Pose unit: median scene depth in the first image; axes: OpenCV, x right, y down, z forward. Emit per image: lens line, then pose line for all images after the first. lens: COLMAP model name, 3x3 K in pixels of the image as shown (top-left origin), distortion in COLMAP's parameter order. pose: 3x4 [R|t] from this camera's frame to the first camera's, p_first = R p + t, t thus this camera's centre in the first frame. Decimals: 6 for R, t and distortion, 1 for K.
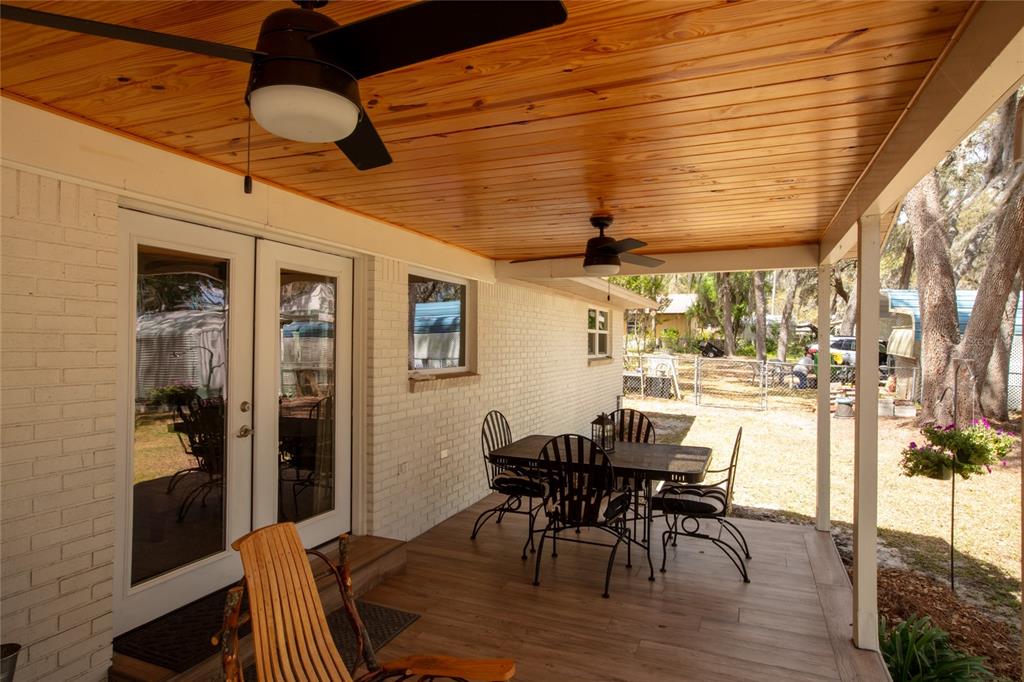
lens RADIAL K [[581.8, 0, 506.0], [0, 581.8, 341.5], [0, 0, 1]] dist [-0.005896, 0.002161]
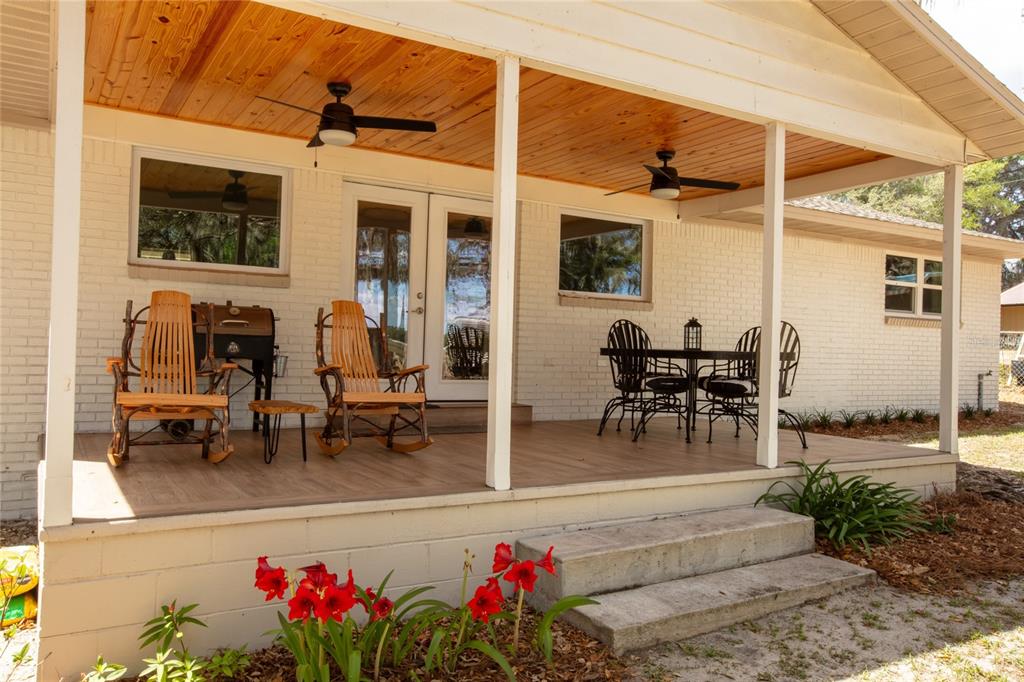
lens RADIAL K [[769.6, 0, 511.0], [0, 769.6, 335.6], [0, 0, 1]] dist [0.003238, 0.003245]
pose [[0.809981, 0.007977, -0.586402, 0.732648], [-0.019925, 0.999705, -0.013922, 0.175884], [0.586118, 0.022961, 0.809900, -0.434905]]
